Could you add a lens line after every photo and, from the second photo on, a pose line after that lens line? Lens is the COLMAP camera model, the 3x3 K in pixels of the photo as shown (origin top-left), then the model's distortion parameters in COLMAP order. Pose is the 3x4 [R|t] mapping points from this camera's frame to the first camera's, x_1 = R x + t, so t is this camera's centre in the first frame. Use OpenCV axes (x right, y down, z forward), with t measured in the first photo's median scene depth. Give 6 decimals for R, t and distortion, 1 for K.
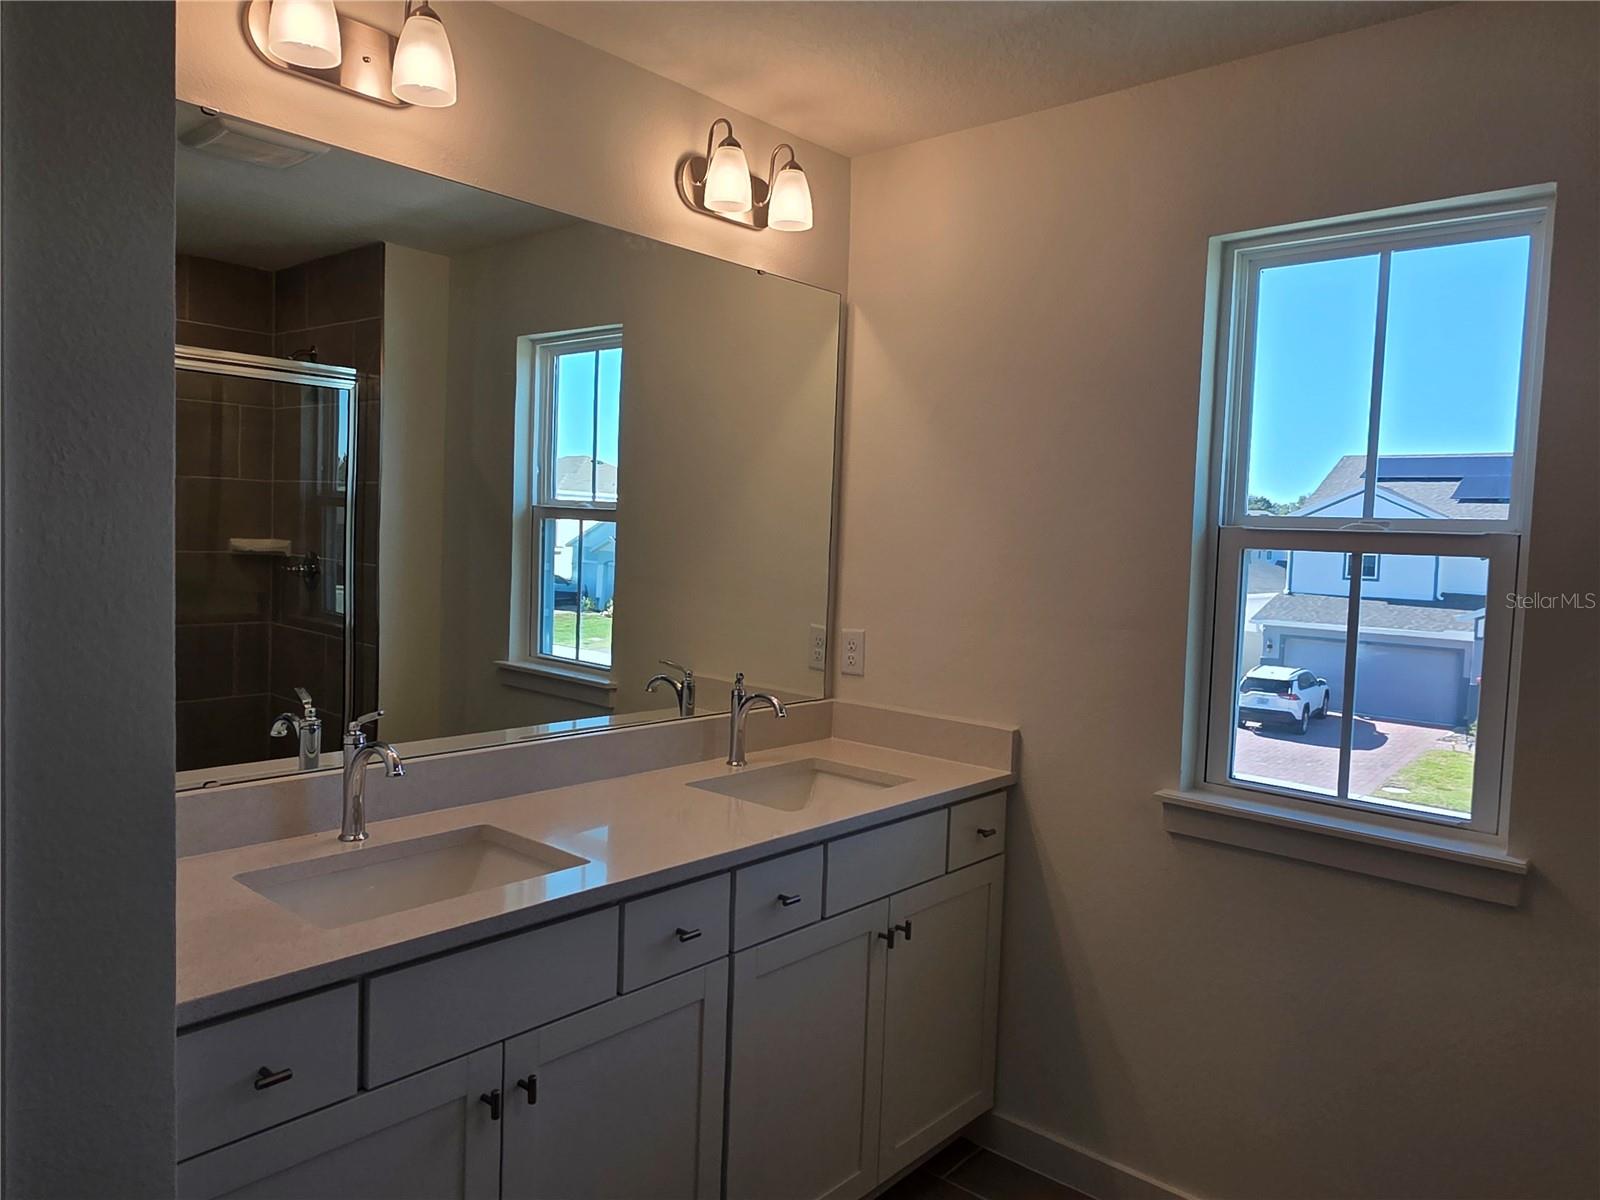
lens RADIAL K [[1033.3, 0, 800.0], [0, 1033.3, 600.0], [0, 0, 1]] dist [0.003846, 0.001246]
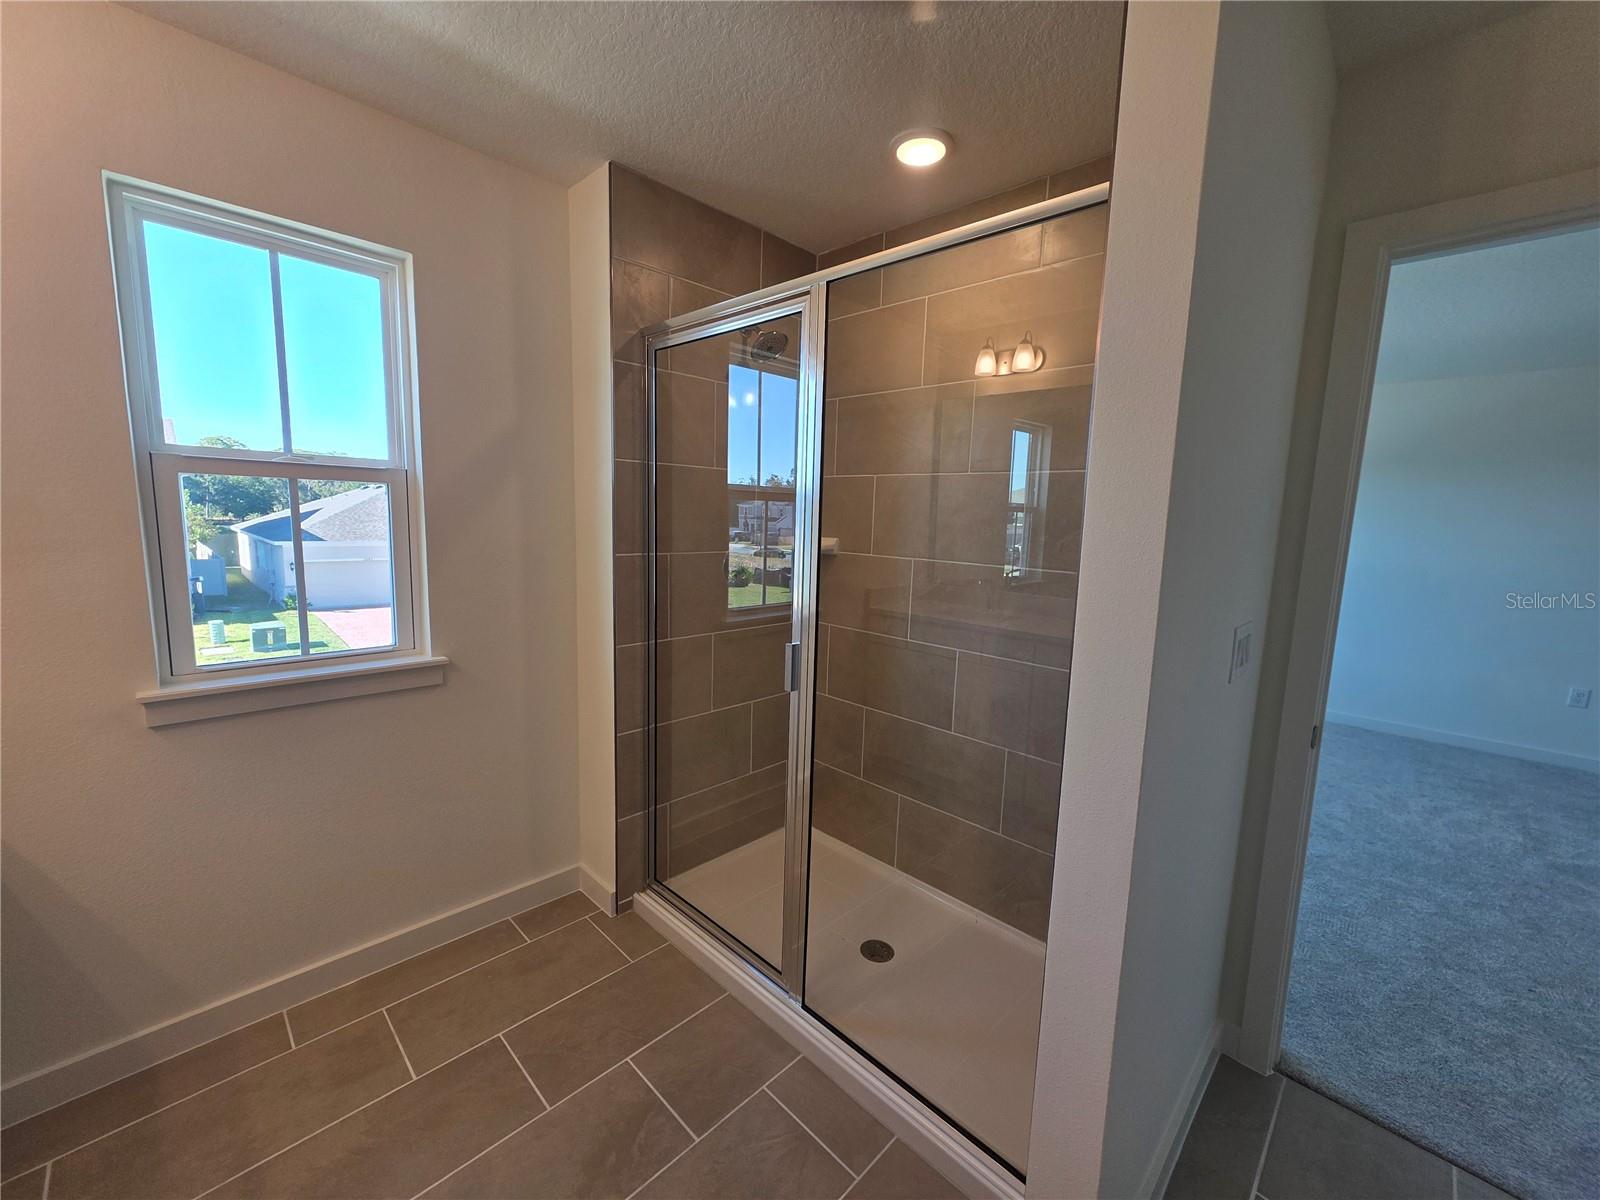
lens RADIAL K [[639.9, 0, 800.0], [0, 639.9, 600.0], [0, 0, 1]] dist [0.011498, 0.000061]
pose [[0.024520, -0.172942, 0.984627, -0.319706], [0.011766, 0.984905, 0.172697, -0.027566], [-0.999630, 0.007350, 0.026184, 0.299077]]
